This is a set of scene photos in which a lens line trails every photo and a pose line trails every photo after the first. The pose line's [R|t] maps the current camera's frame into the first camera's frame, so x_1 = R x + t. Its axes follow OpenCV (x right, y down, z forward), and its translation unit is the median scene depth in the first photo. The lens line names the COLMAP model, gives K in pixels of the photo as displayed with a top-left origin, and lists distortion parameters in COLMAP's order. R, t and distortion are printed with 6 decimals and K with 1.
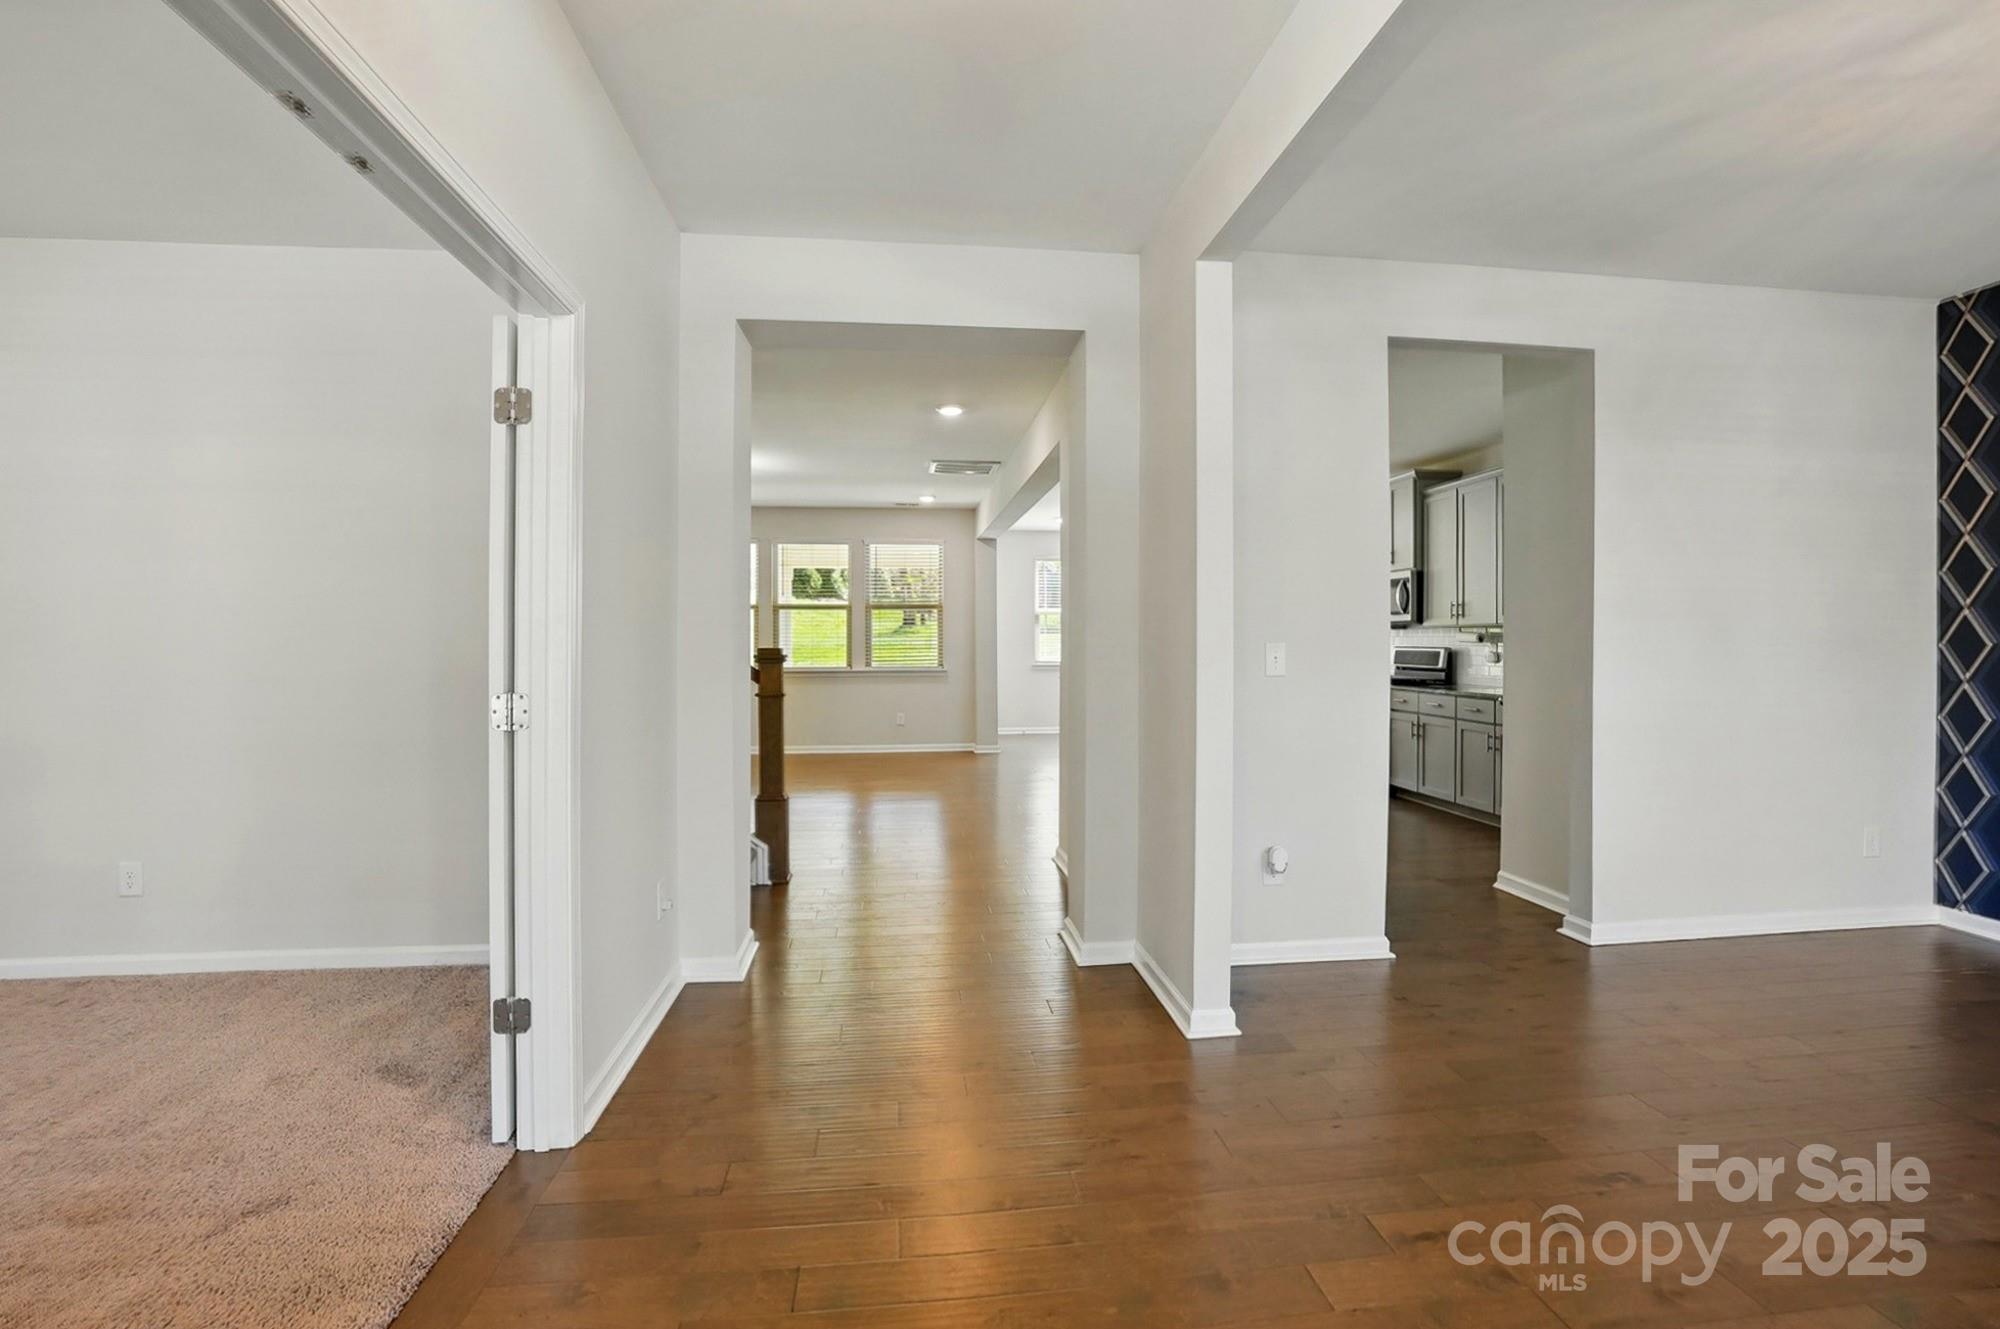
lens RADIAL K [[899.9, 0, 1003.6], [0, 899.9, 644.3], [0, 0, 1]] dist [-0.000659, -0.000119]
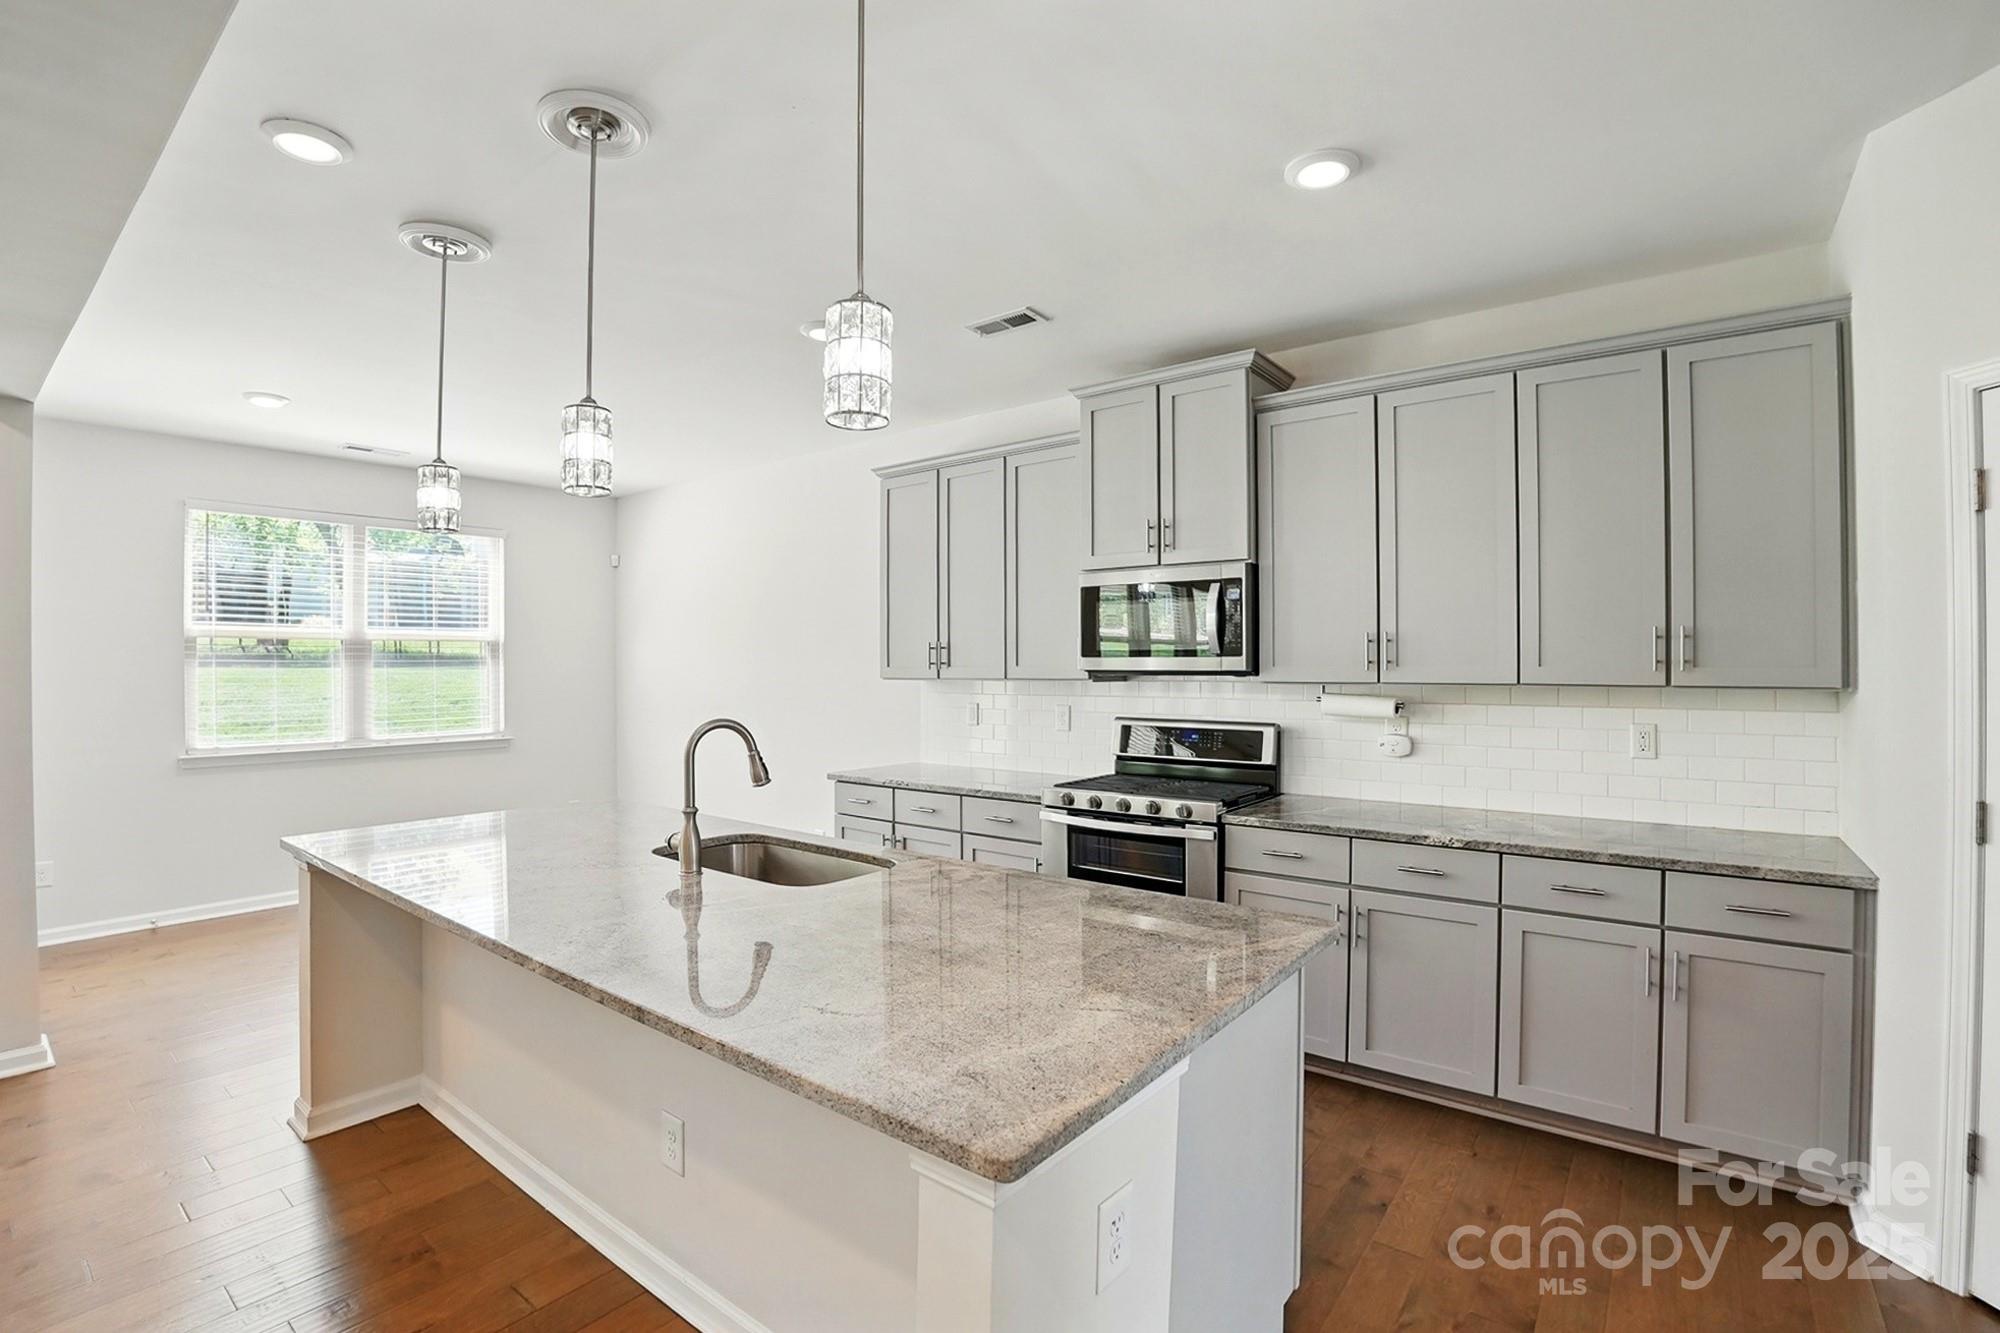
lens RADIAL K [[915.2, 0, 961.9], [0, 915.2, 652.9], [0, 0, 1]] dist [-0.036219, 0.011789]
pose [[0.728935, 0.015358, 0.684411, 0.023855], [0.005125, 0.999598, -0.027889, -0.022827], [-0.684564, 0.023837, 0.728563, 0.759165]]
